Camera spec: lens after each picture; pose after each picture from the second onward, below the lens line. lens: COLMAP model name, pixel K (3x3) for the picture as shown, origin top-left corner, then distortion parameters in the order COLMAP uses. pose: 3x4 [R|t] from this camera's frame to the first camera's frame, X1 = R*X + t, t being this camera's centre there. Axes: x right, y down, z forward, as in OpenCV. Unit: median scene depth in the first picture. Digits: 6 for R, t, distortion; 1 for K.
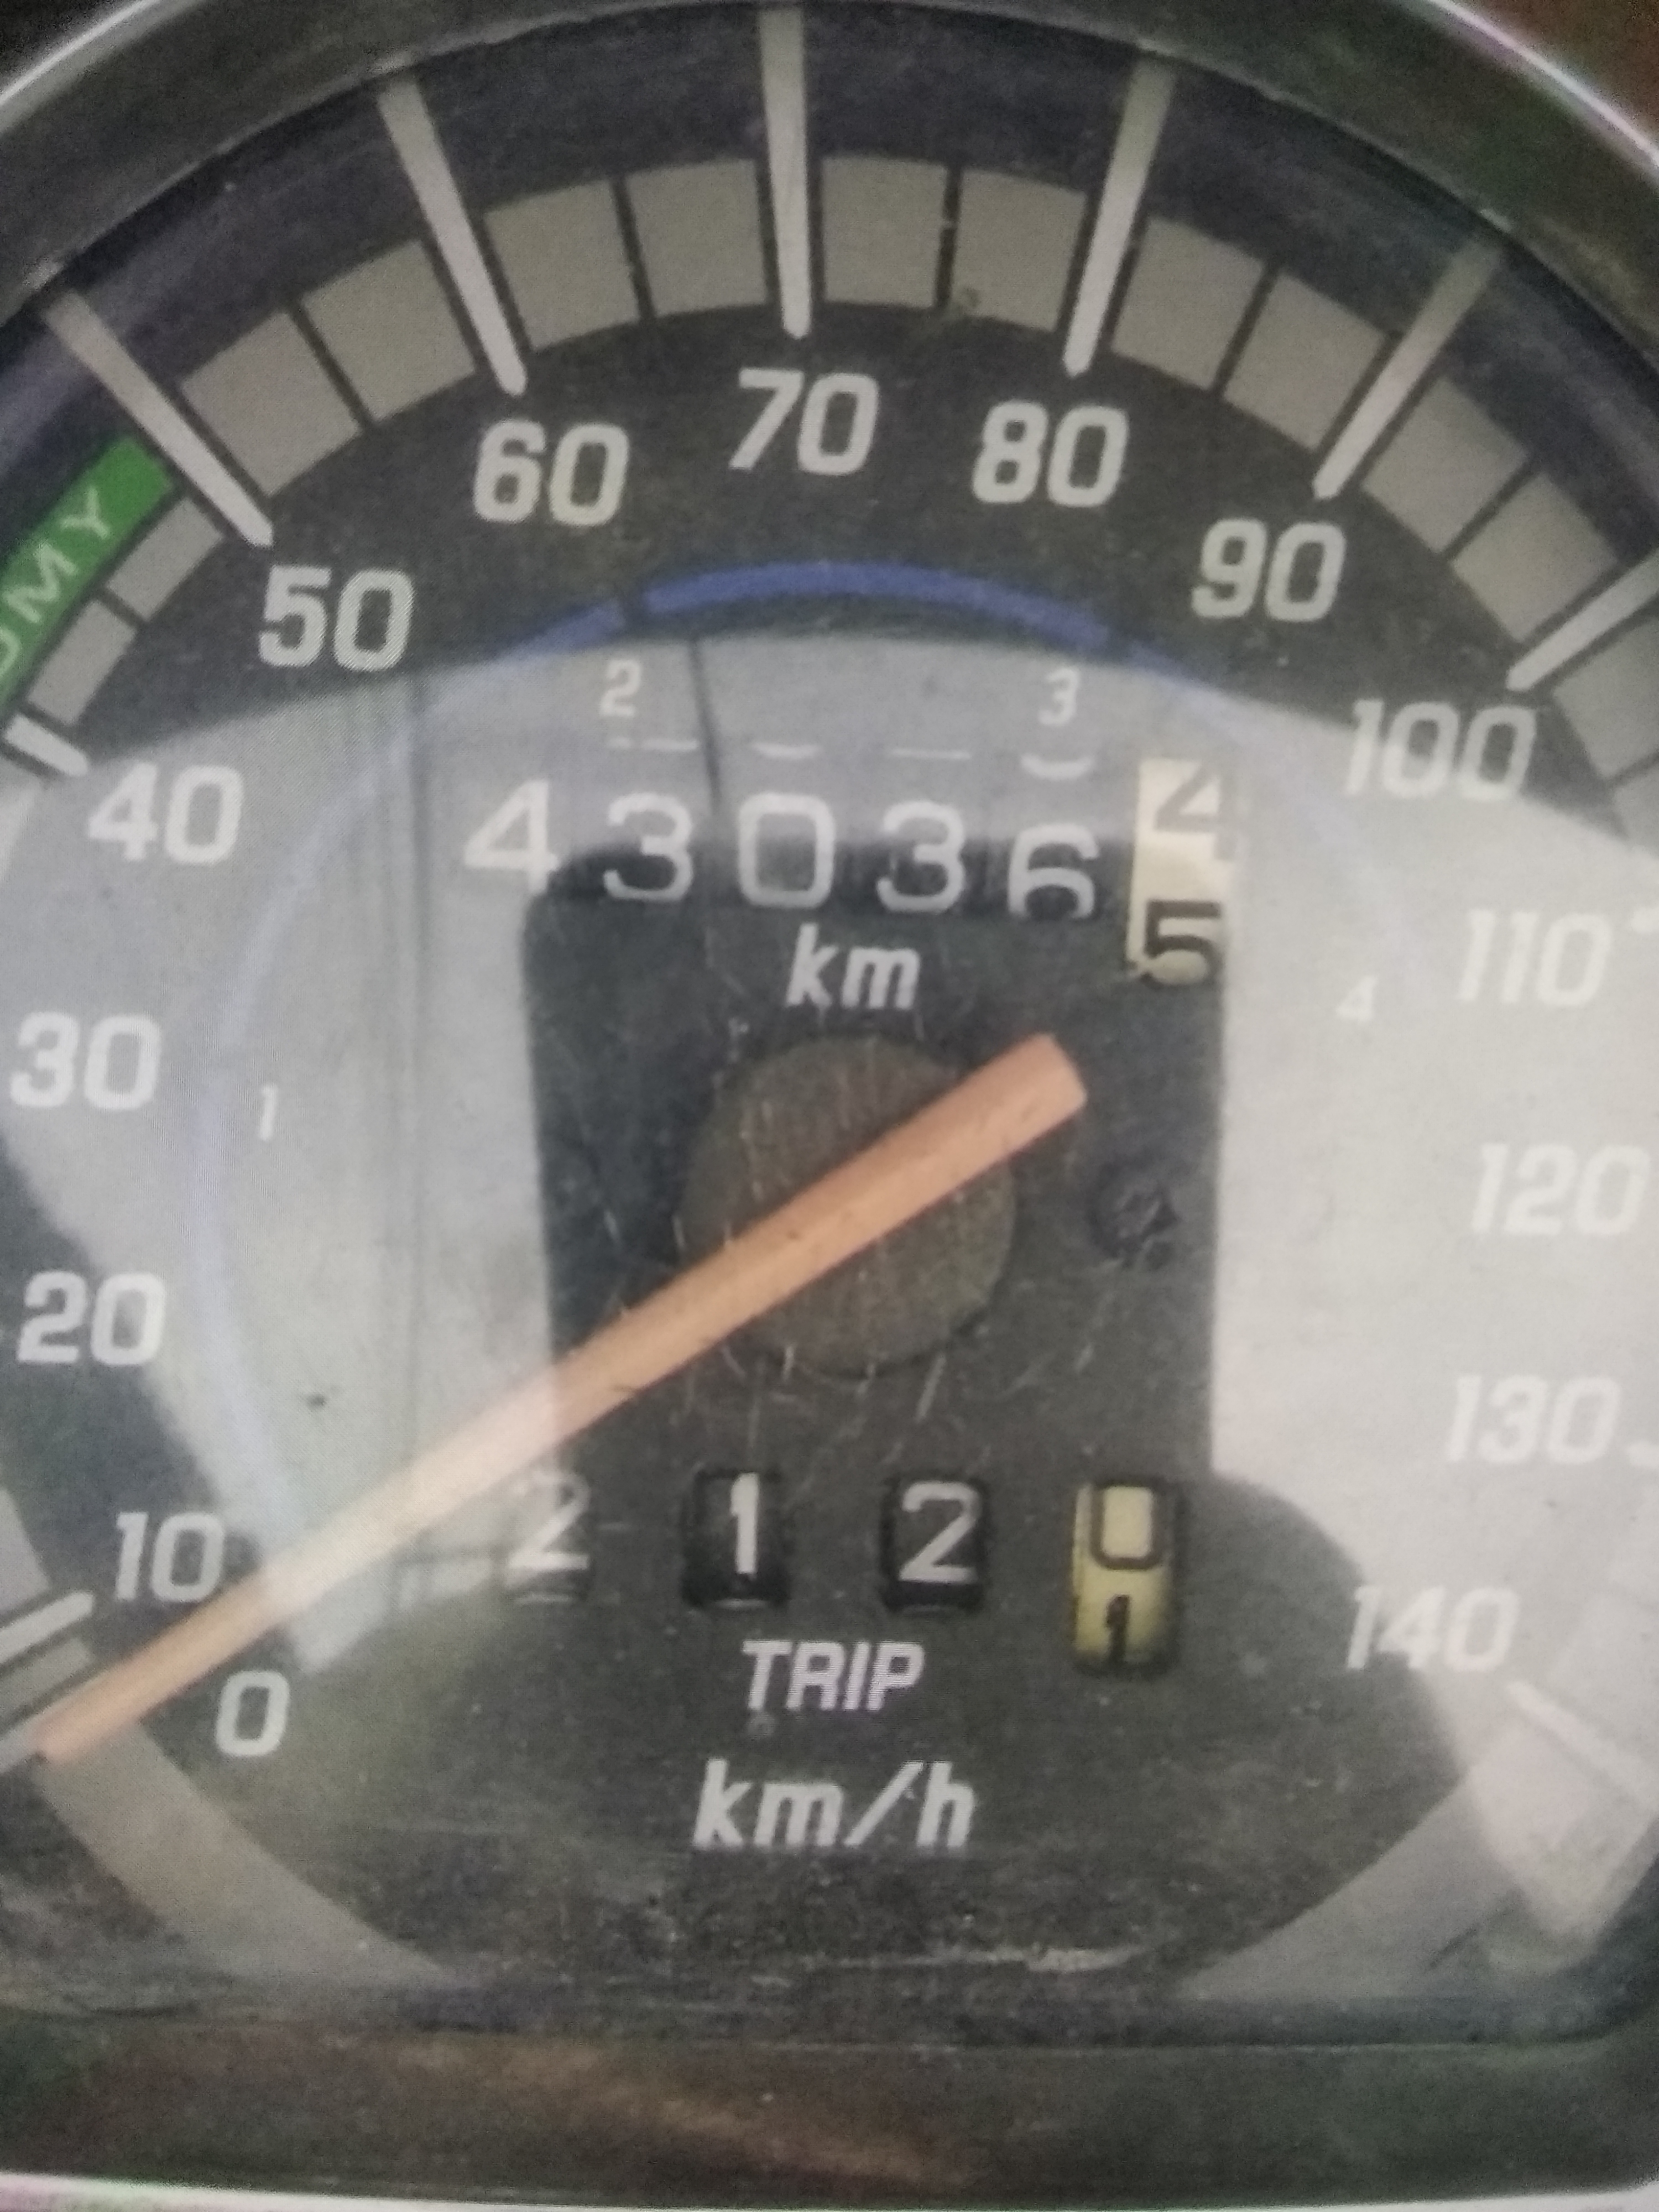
lens RADIAL K [[1668.4, 0, 871.3], [0, 1668.4, 1388.5], [0, 0, 1]] dist [0.005562, -0.046380]
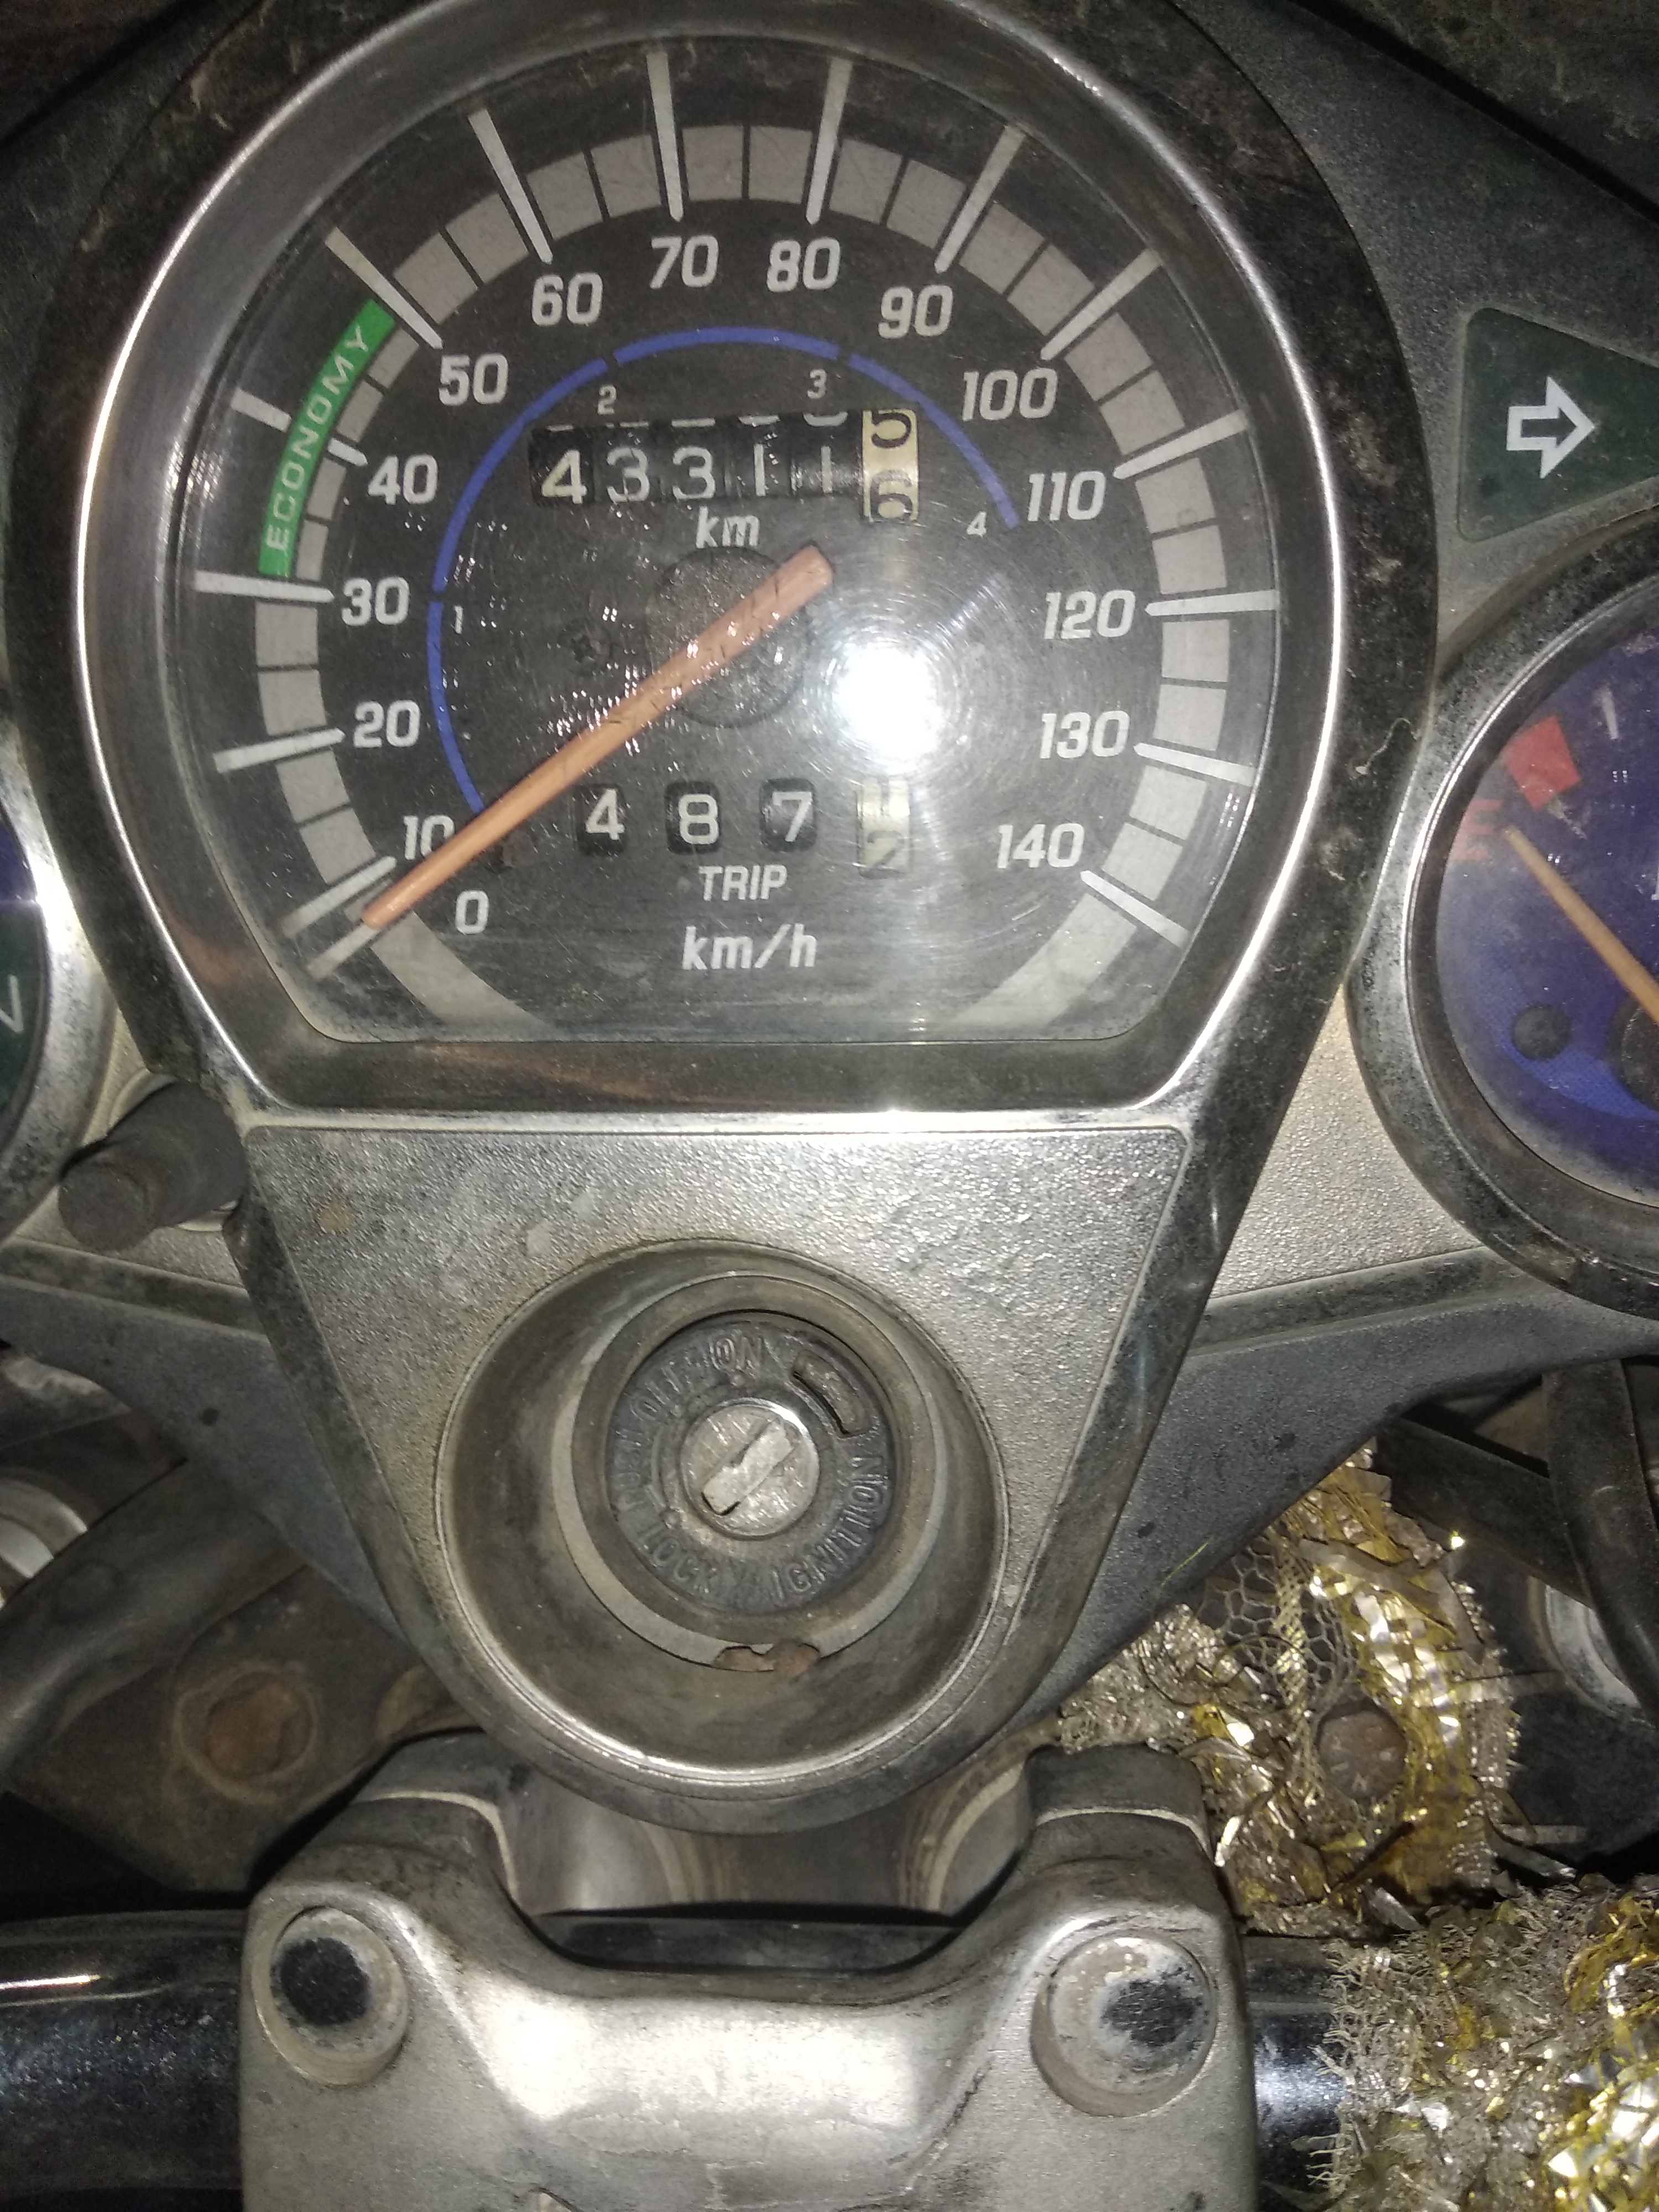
lens RADIAL K [[1726.3, 0, 827.1], [0, 1726.3, 1109.3], [0, 0, 1]] dist [0.006617, -0.066351]
pose [[0.990956, -0.033094, -0.130046, 0.378094], [0.048278, 0.992146, 0.115394, 0.228411], [0.125206, -0.120629, 0.984770, -1.213417]]
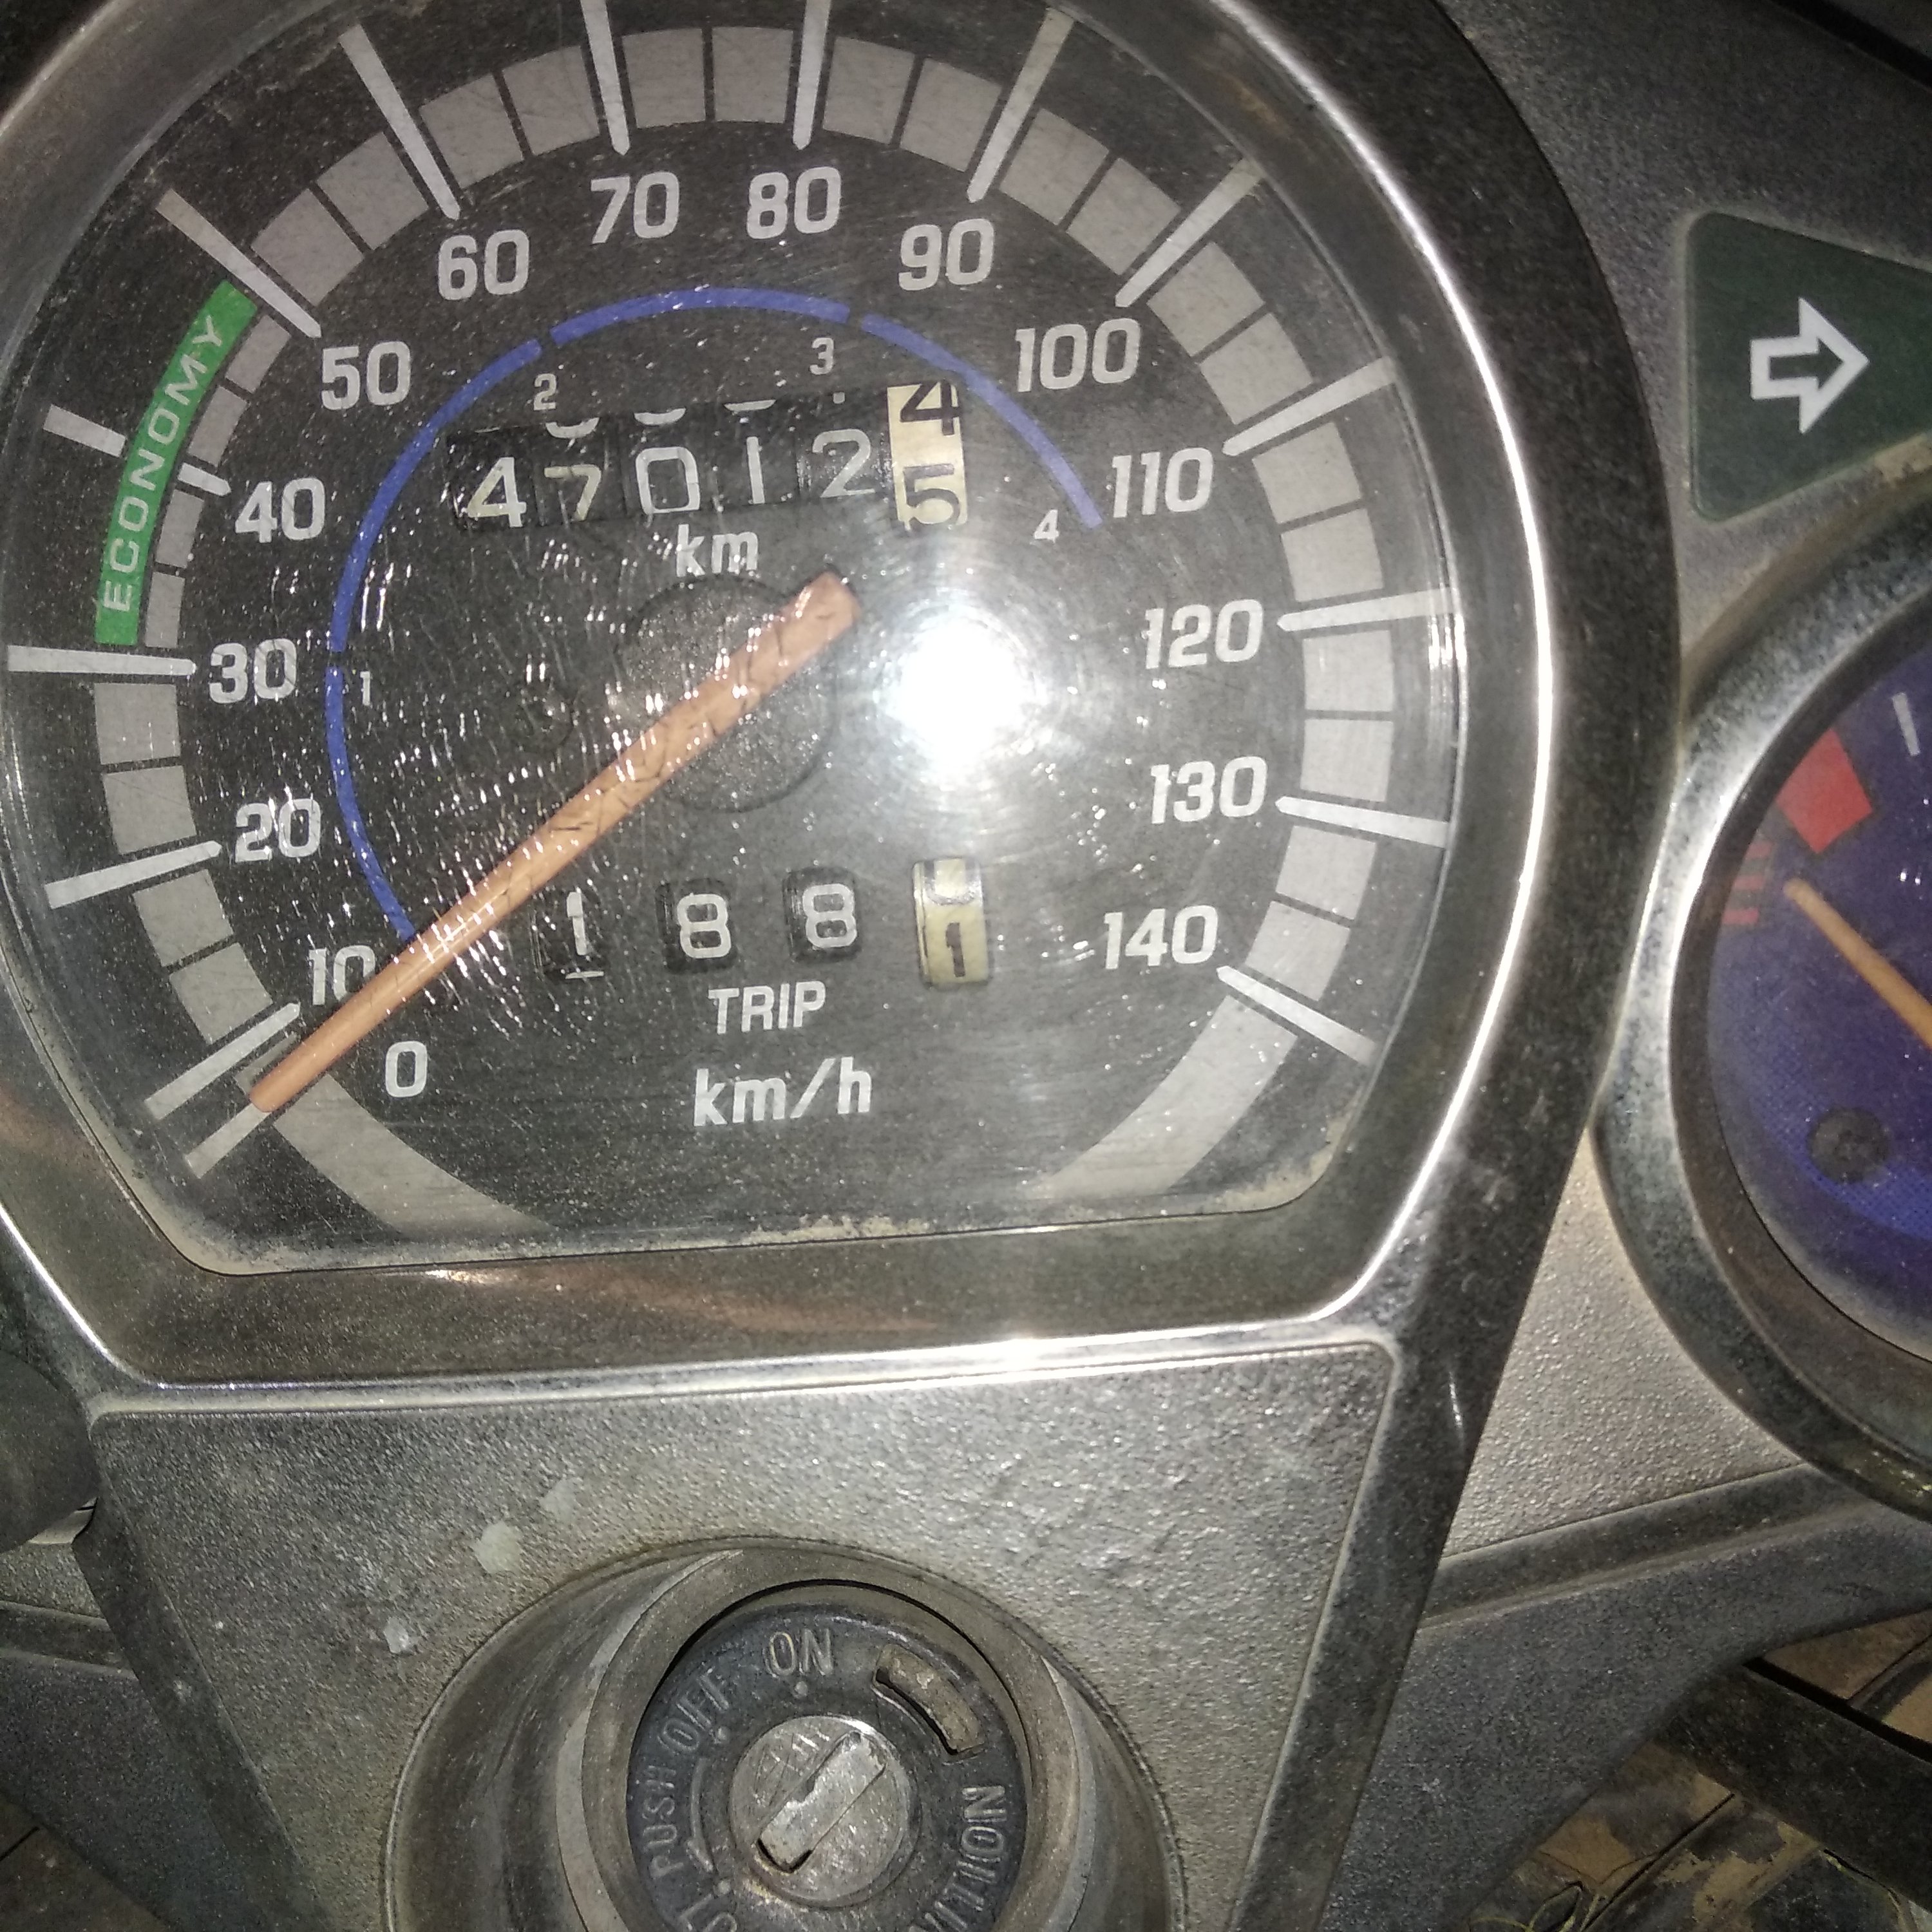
lens RADIAL K [[1997.8, 0, 958.5], [0, 1997.8, 966.0], [0, 0, 1]] dist [0.046233, -0.159808]
pose [[0.988002, -0.104269, -0.113929, 0.396778], [0.110882, 0.992402, 0.053318, 0.059947], [0.107504, -0.065311, 0.992057, -0.876459]]
